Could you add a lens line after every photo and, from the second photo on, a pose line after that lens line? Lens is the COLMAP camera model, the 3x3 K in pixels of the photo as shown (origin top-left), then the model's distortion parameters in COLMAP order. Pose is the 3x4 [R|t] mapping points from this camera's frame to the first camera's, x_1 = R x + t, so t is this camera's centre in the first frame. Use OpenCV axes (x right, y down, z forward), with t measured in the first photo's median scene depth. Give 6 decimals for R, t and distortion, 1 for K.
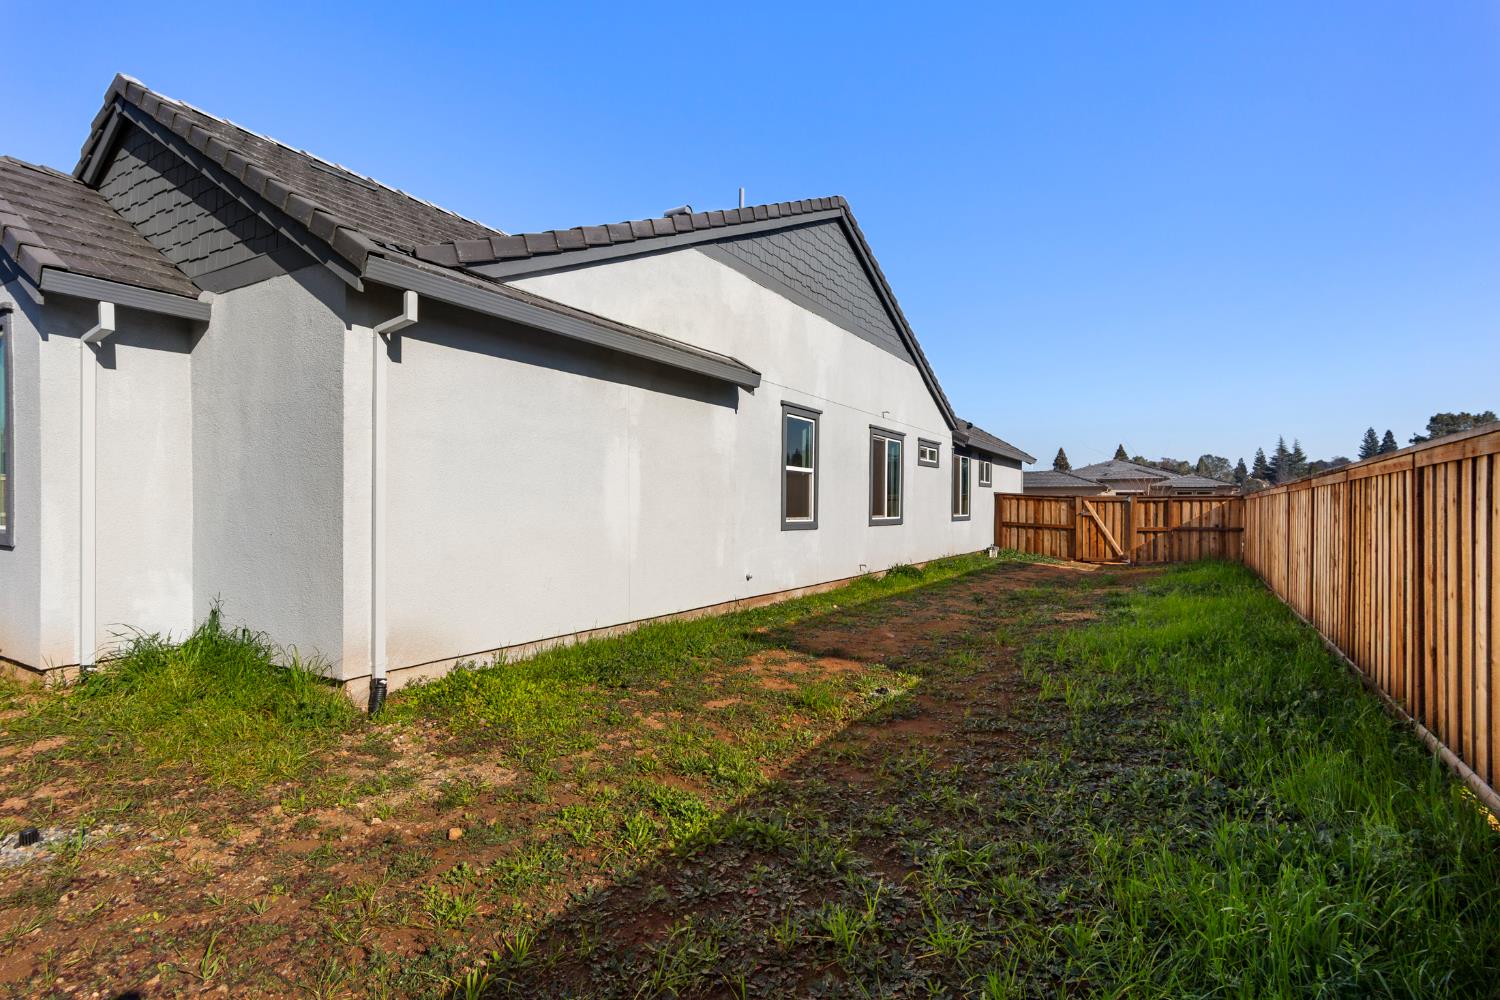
lens RADIAL K [[733.7, 0, 747.3], [0, 733.7, 504.6], [0, 0, 1]] dist [0.002935, 0.001382]
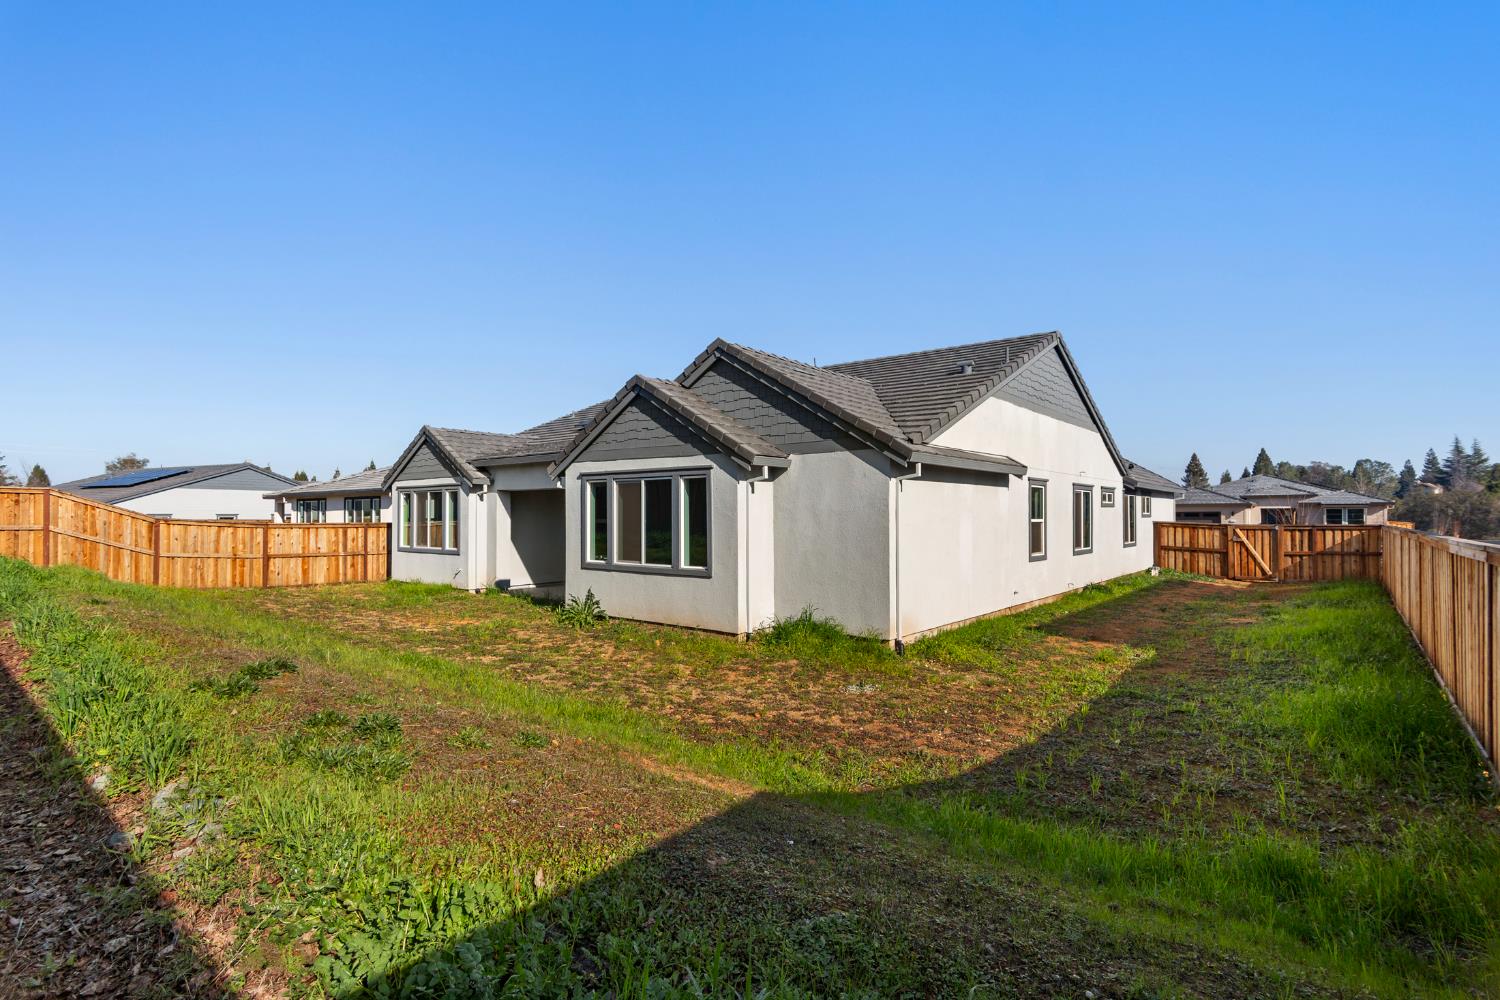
lens RADIAL K [[733.7, 0, 745.8], [0, 733.7, 503.6], [0, 0, 1]] dist [0.002935, 0.001382]
pose [[0.989760, -0.009042, -0.142455, -0.174851], [0.006973, 0.999863, -0.015013, -0.036970], [0.142571, 0.013866, 0.989687, -0.328216]]
